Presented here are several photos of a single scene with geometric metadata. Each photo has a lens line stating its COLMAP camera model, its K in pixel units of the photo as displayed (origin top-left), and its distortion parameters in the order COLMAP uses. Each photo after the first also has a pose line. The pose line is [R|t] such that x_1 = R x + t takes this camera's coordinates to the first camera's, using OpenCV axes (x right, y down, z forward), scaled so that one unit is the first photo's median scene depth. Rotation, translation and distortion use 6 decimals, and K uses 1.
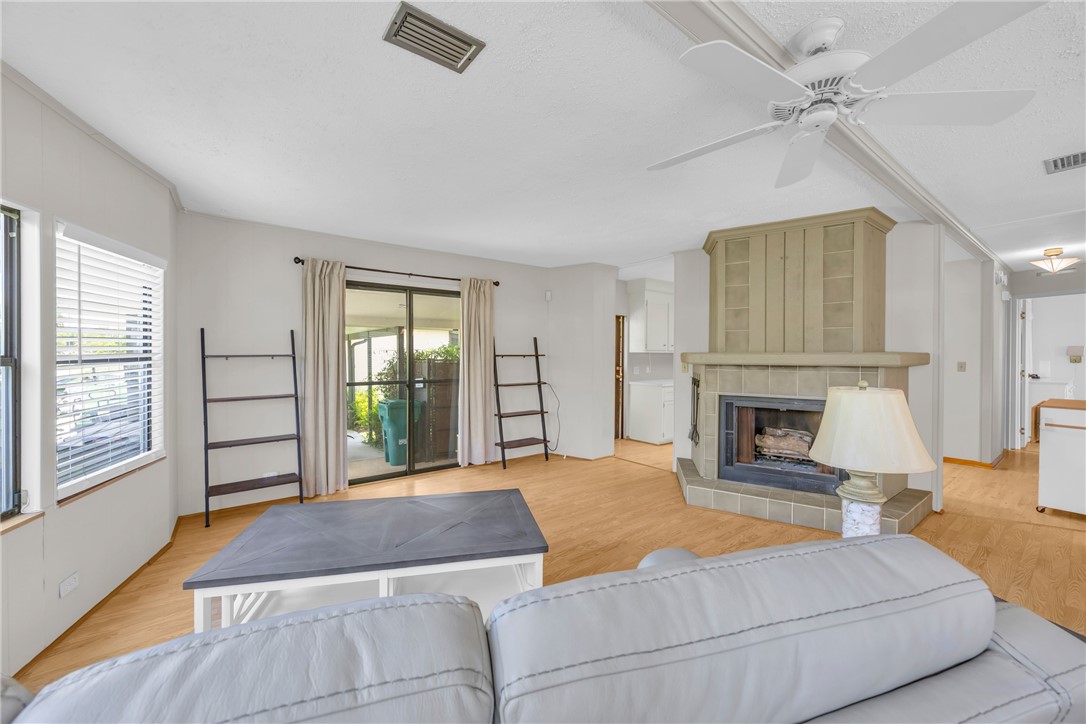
lens RADIAL K [[417.1, 0, 539.8], [0, 417.1, 358.3], [0, 0, 1]] dist [-0.000786, 0.000187]
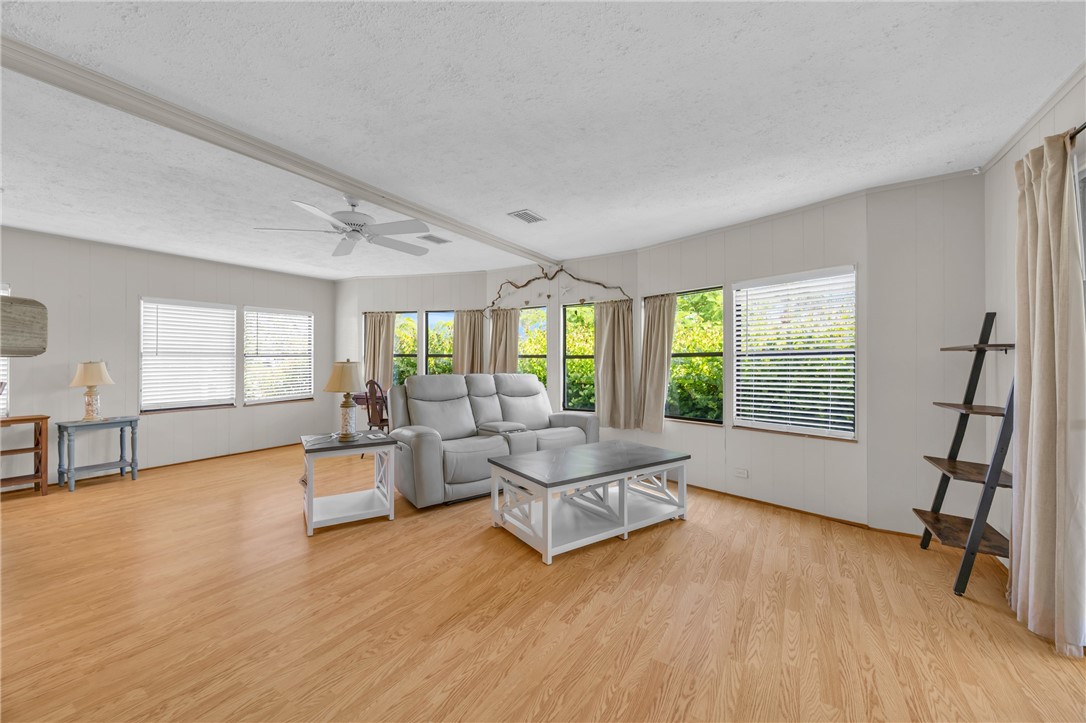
lens RADIAL K [[417.1, 0, 539.8], [0, 417.1, 357.8], [0, 0, 1]] dist [-0.000786, 0.000187]
pose [[-0.932704, -0.003958, -0.360621, 0.210338], [-0.004233, 0.999991, -0.000028, 0.014383], [0.360618, 0.001501, -0.932712, 1.271214]]
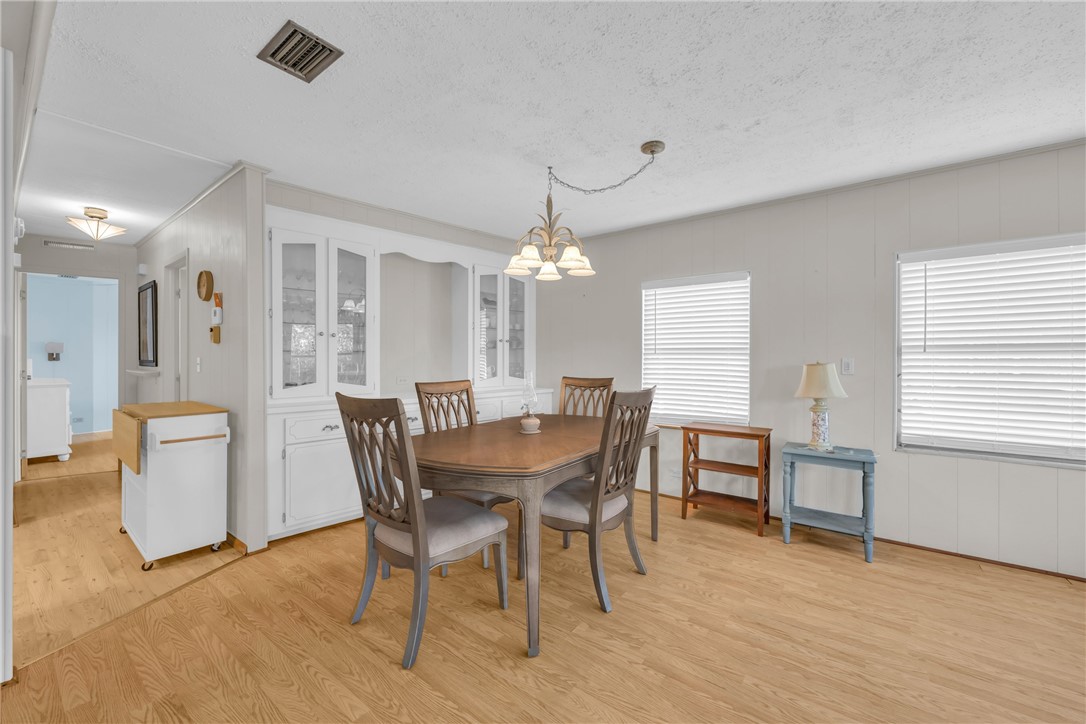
lens RADIAL K [[417.1, 0, 539.8], [0, 417.1, 358.3], [0, 0, 1]] dist [-0.000786, 0.000187]
pose [[-0.278323, -0.001565, 0.960486, 0.326001], [0.005448, 0.999980, 0.003208, 0.016431], [-0.960472, 0.006126, -0.278309, 0.520085]]
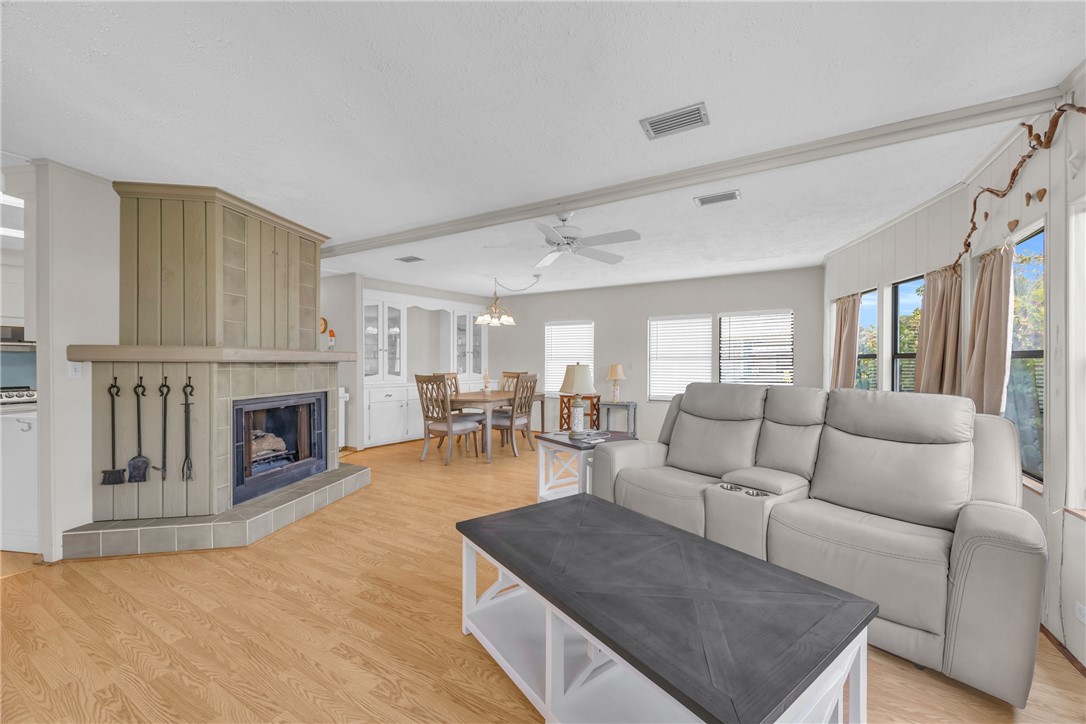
lens RADIAL K [[416.2, 0, 543.0], [0, 416.2, 362.0], [0, 0, 1]] dist [-0.000915, -0.000062]
pose [[-0.397882, 0.000288, 0.917437, -0.533653], [0.005441, 0.999983, 0.002046, 0.016262], [-0.917421, 0.005805, -0.397877, 0.773250]]
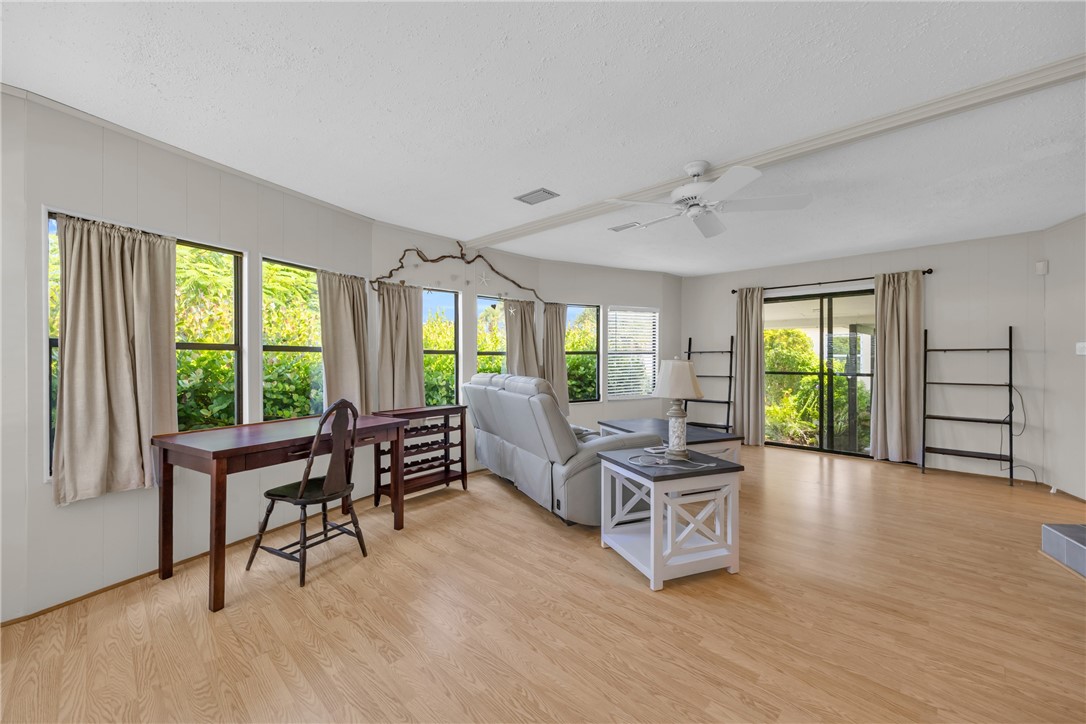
lens RADIAL K [[432.6, 0, 539.0], [0, 432.6, 354.4], [0, 0, 1]] dist [0.001209, -0.000211]
pose [[0.157578, -0.005896, -0.987489, 0.921913], [-0.009039, 0.999932, -0.007412, 0.022278], [0.987465, 0.010093, 0.157514, 0.015801]]
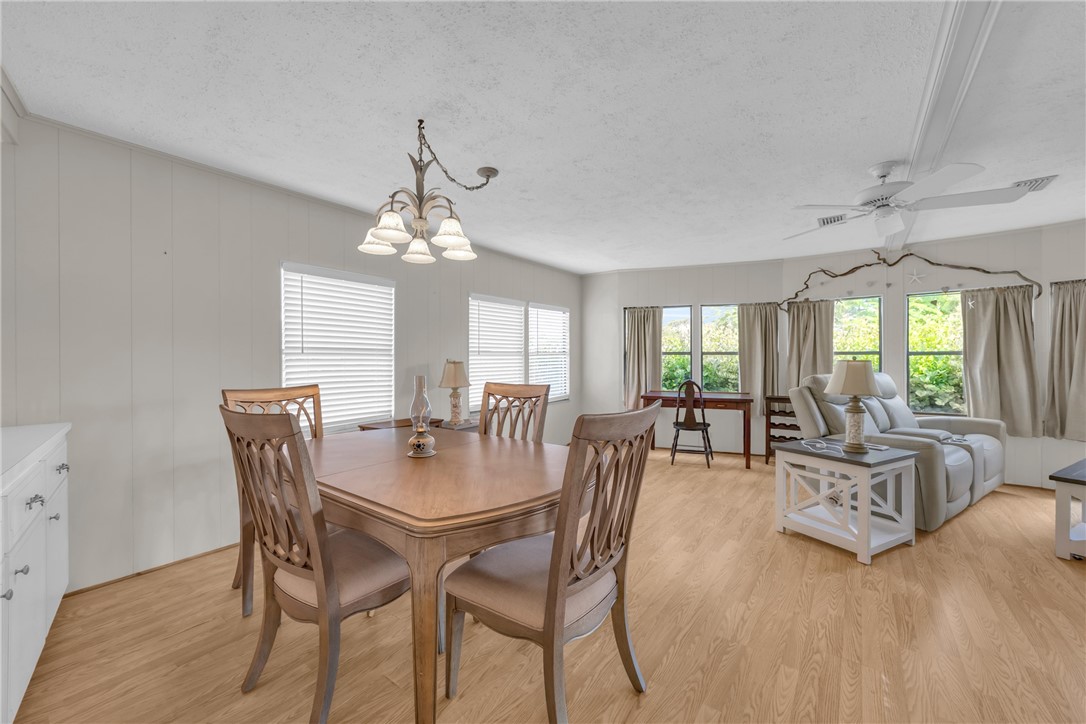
lens RADIAL K [[417.1, 0, 539.8], [0, 417.1, 358.3], [0, 0, 1]] dist [-0.000786, 0.000187]
pose [[-0.963343, 0.004939, -0.268229, 0.990263], [0.003054, 0.999968, 0.007444, 0.013372], [0.268257, 0.006352, -0.963326, 0.899753]]
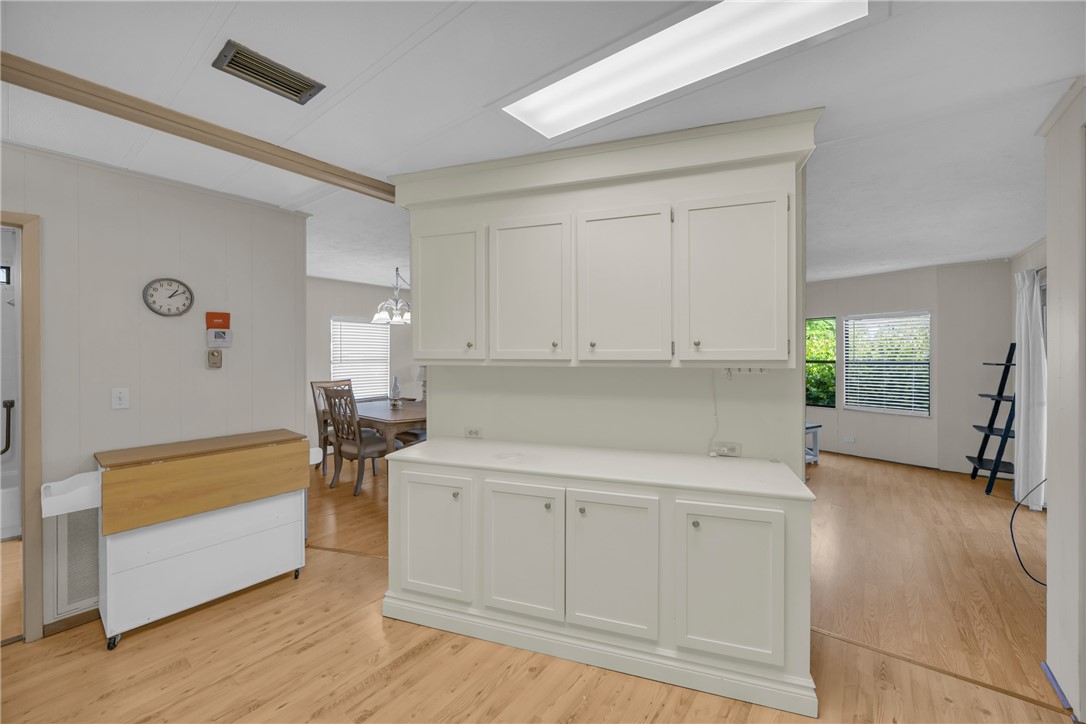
lens RADIAL K [[416.9, 0, 539.5], [0, 416.9, 349.3], [0, 0, 1]] dist [-0.003455, -0.000307]
pose [[-0.967363, -0.000232, -0.253395, 0.890807], [-0.000780, 0.999998, 0.002060, -0.046929], [0.253394, 0.002190, -0.967361, 1.705845]]
